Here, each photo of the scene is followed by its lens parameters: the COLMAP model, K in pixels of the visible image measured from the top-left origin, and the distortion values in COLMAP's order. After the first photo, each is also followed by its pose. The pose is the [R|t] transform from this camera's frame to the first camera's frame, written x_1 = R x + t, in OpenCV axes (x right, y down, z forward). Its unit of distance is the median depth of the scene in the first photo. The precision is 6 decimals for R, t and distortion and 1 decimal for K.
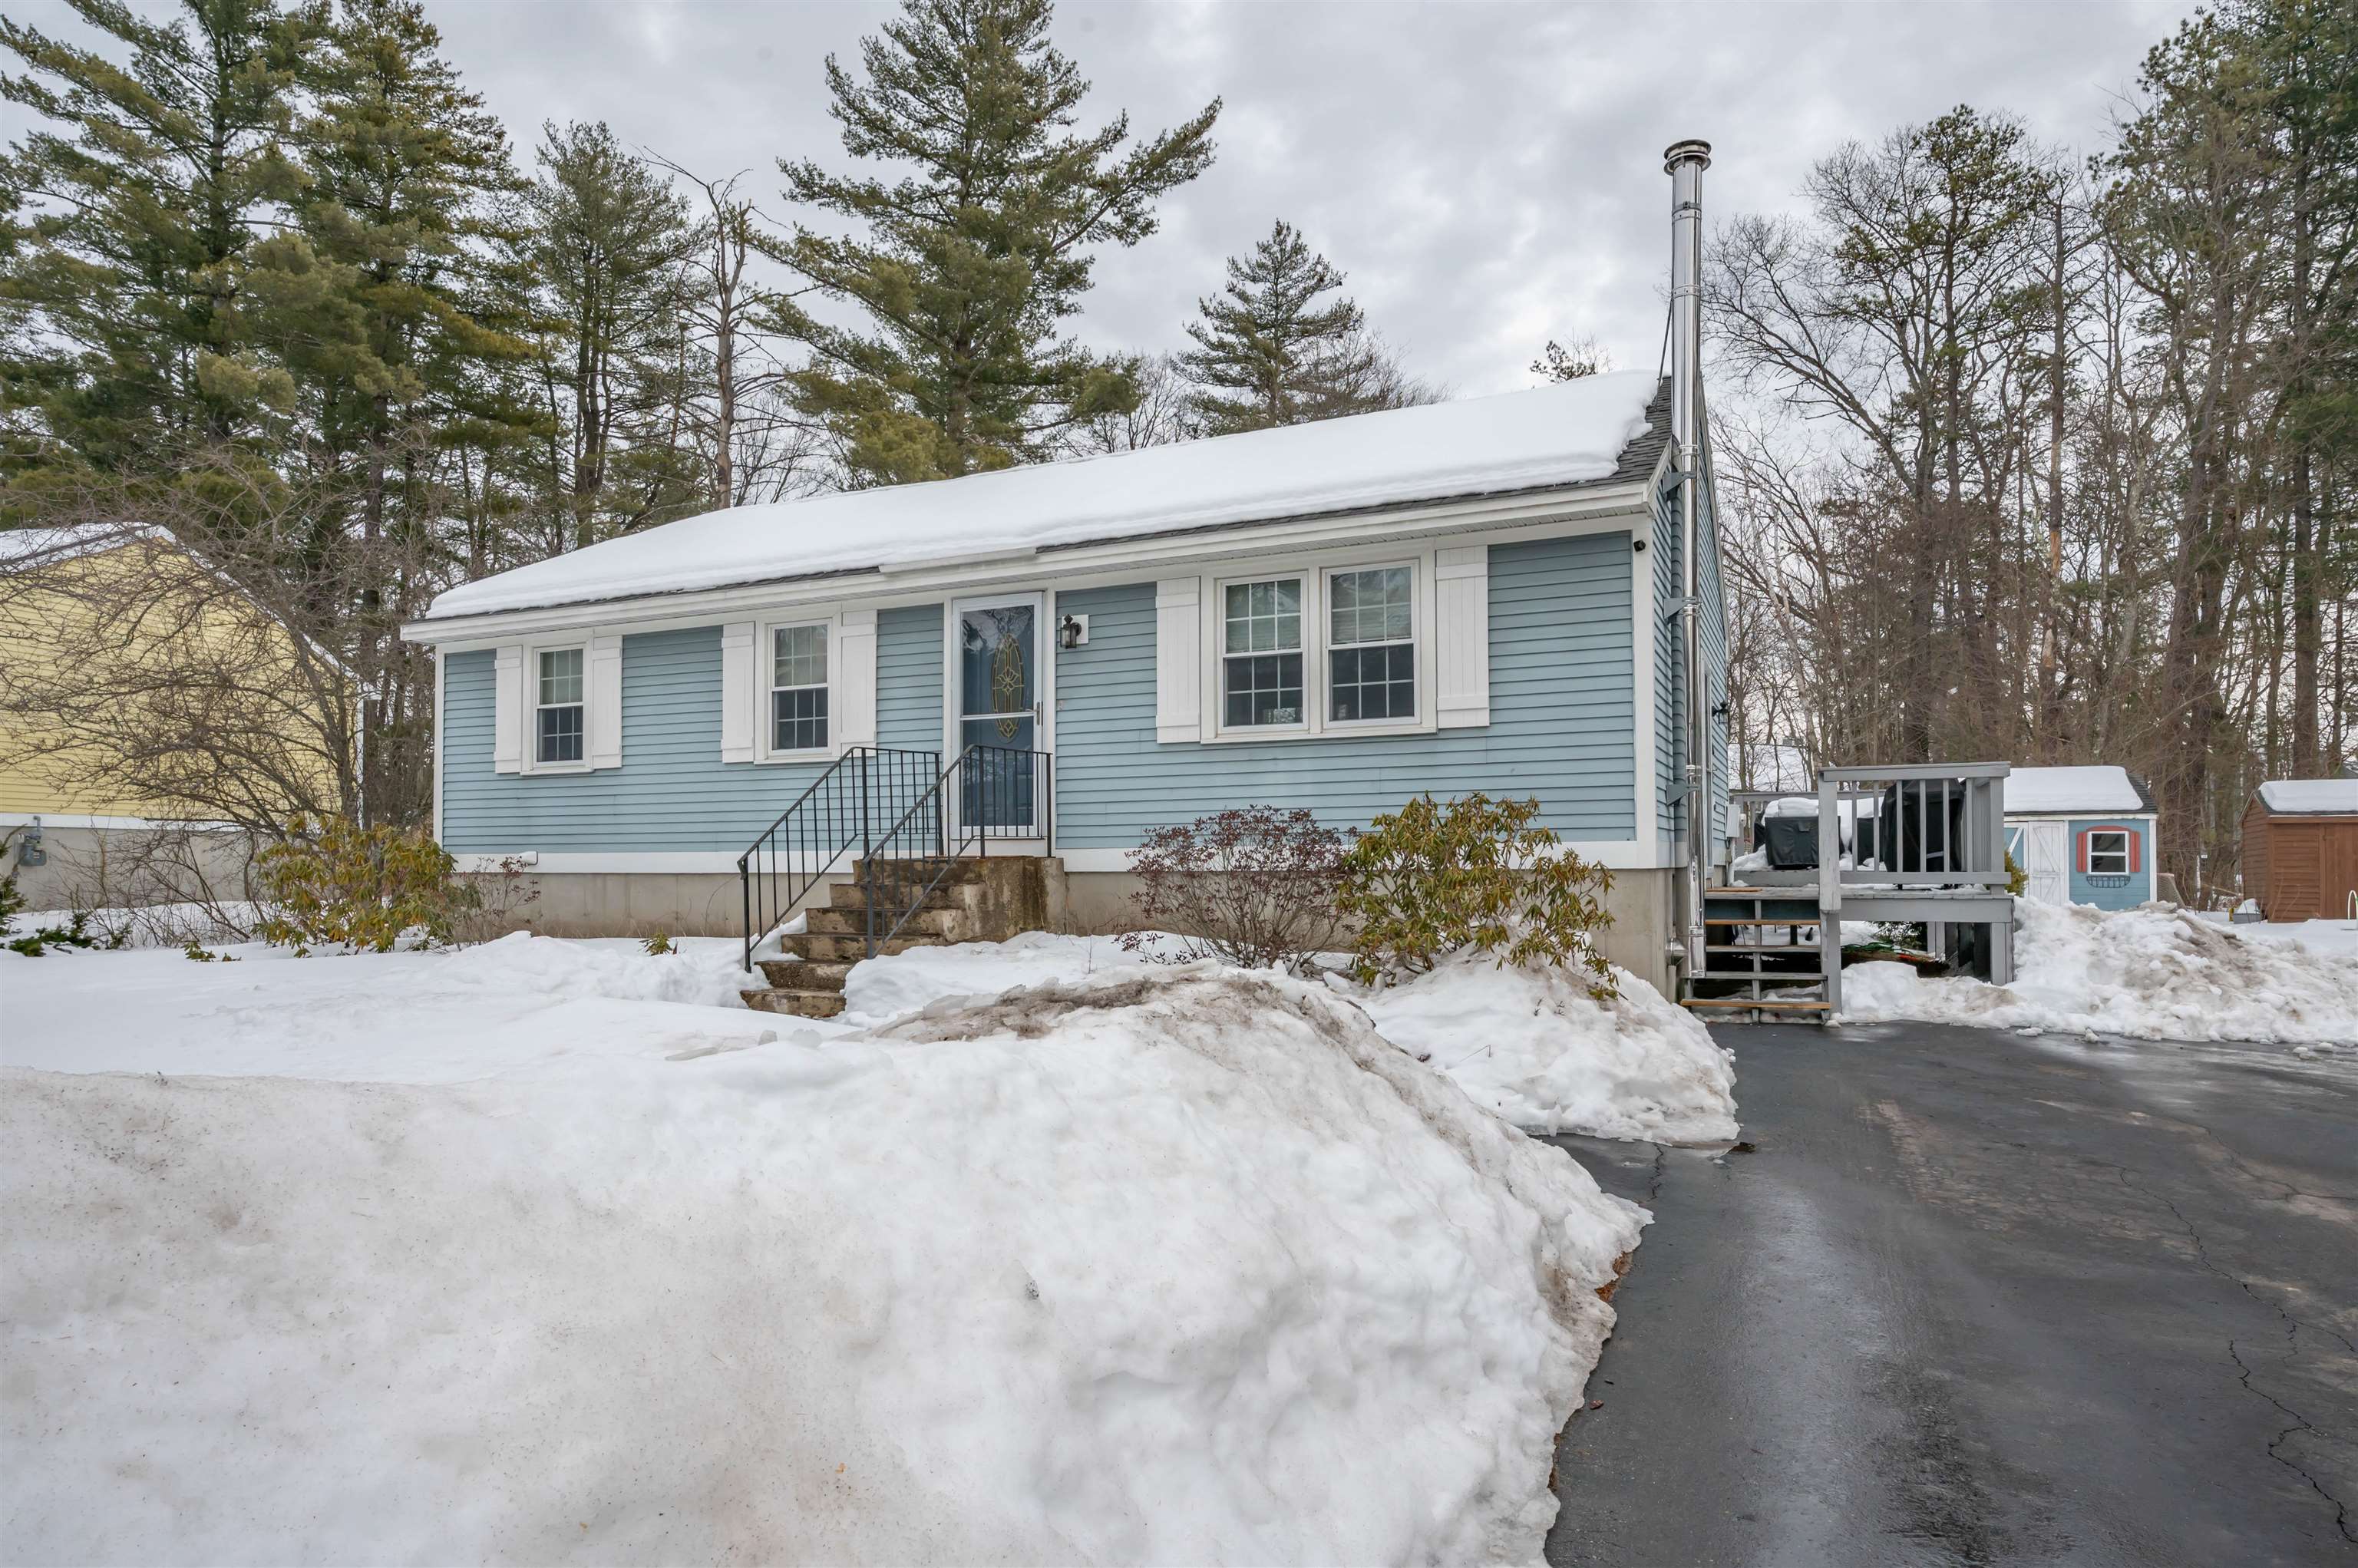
lens RADIAL K [[1338.8, 0, 1192.0], [0, 1338.8, 787.1], [0, 0, 1]] dist [-0.001293, 0.000943]
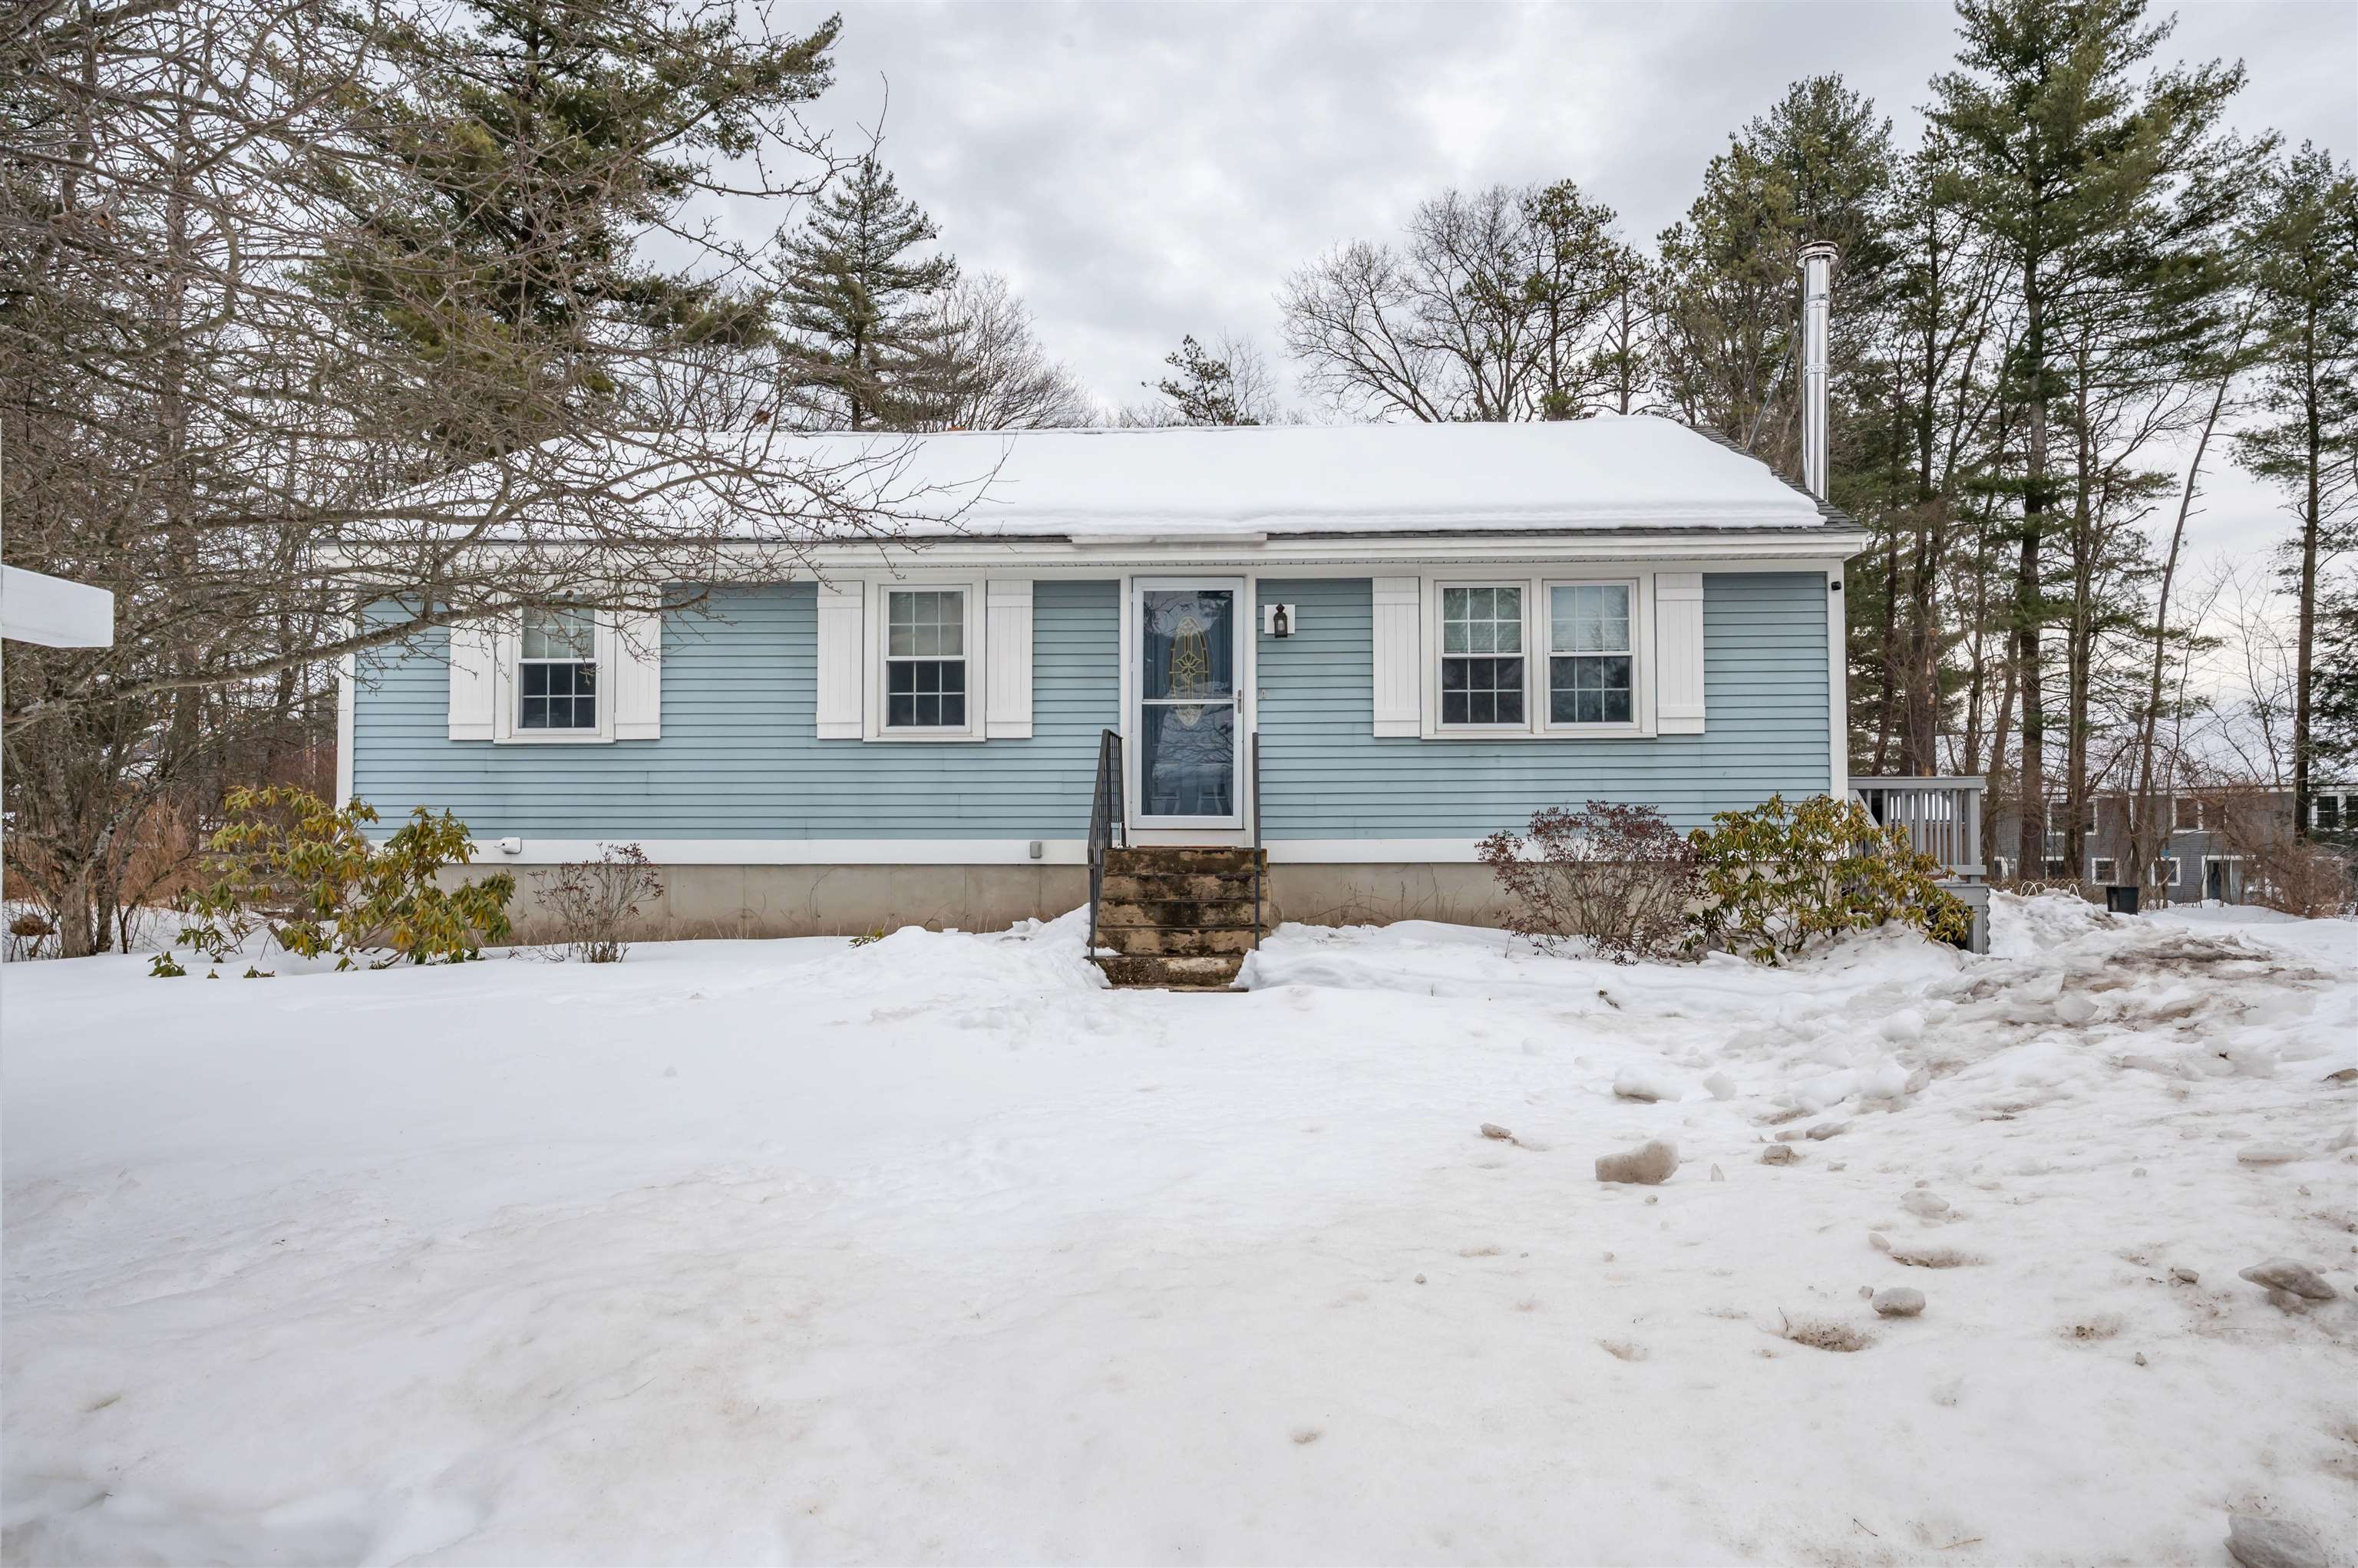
lens RADIAL K [[1443.7, 0, 1185.3], [0, 1443.7, 767.4], [0, 0, 1]] dist [0.000049, 0.001252]
pose [[0.925535, 0.027818, 0.377640, -0.155923], [-0.024724, 0.999609, -0.013039, 0.002279], [-0.377855, 0.002731, 0.925861, 0.010012]]
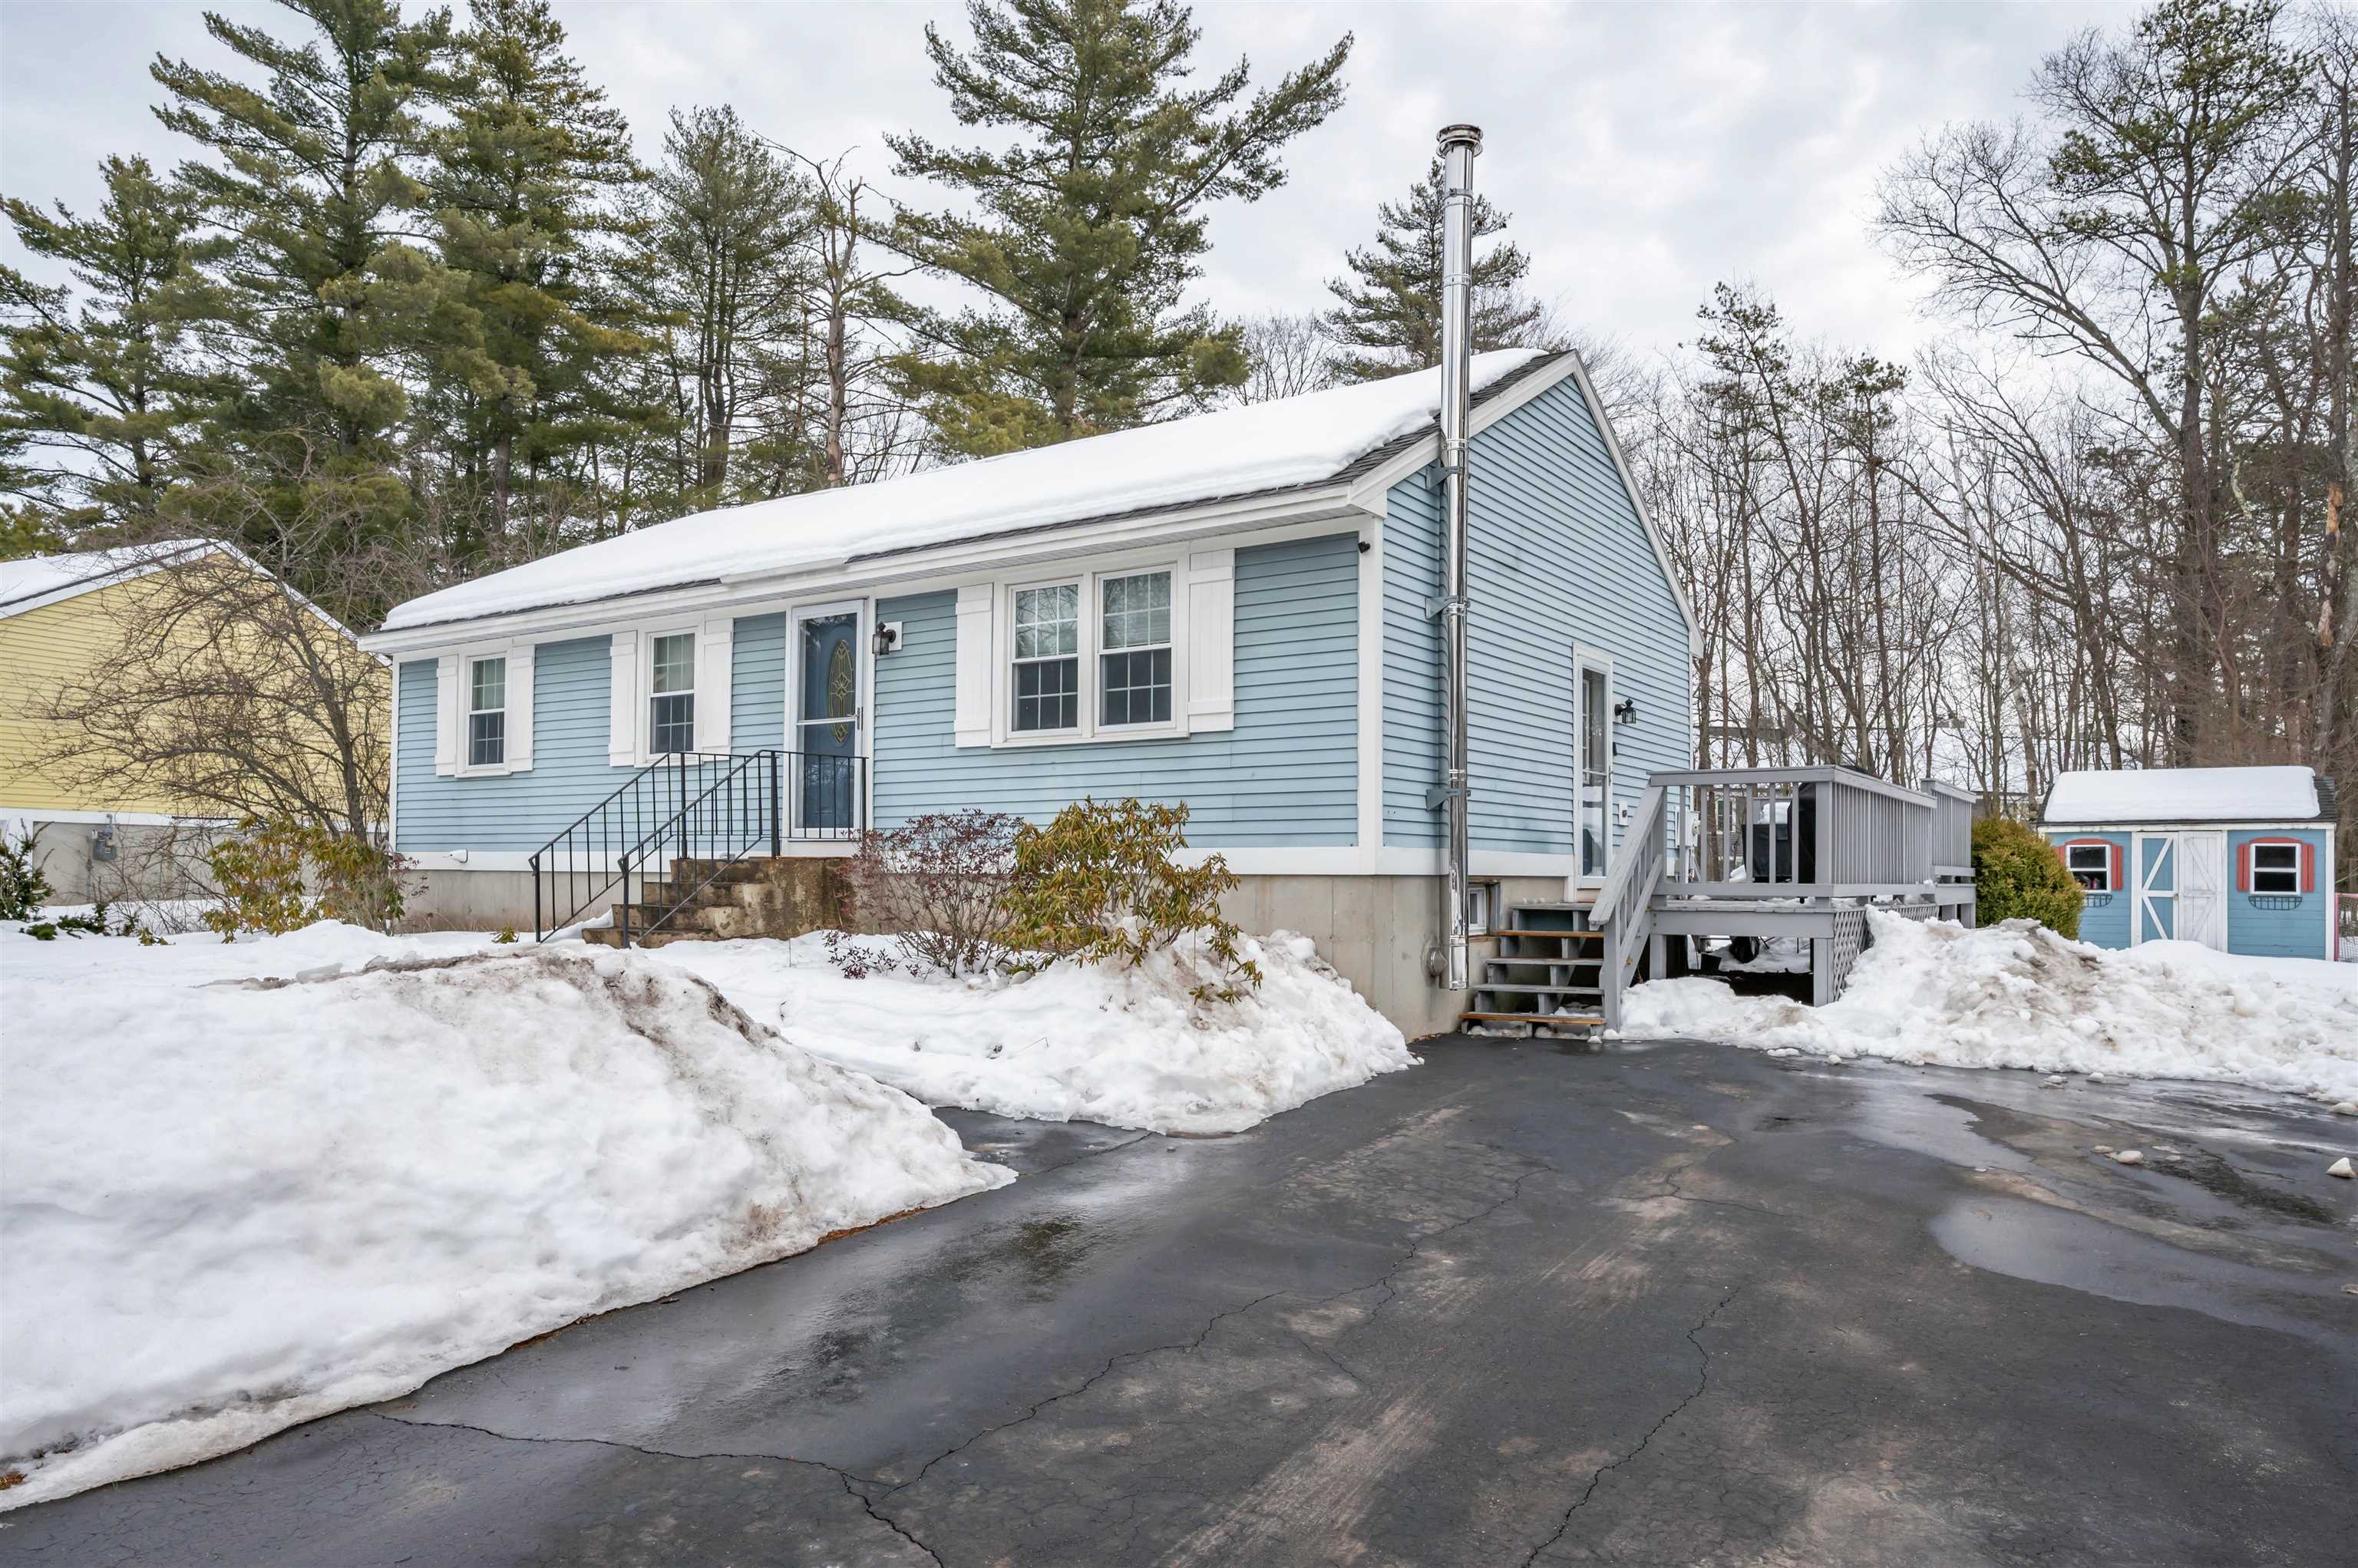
lens RADIAL K [[1487.3, 0, 1179.0], [0, 1487.3, 784.0], [0, 0, 1]] dist [0.000549, -0.001558]
pose [[0.987364, 0.001294, -0.158463, 0.087222], [-0.001695, 0.999996, -0.002395, -0.000710], [0.158459, 0.002633, 0.987362, -0.023904]]
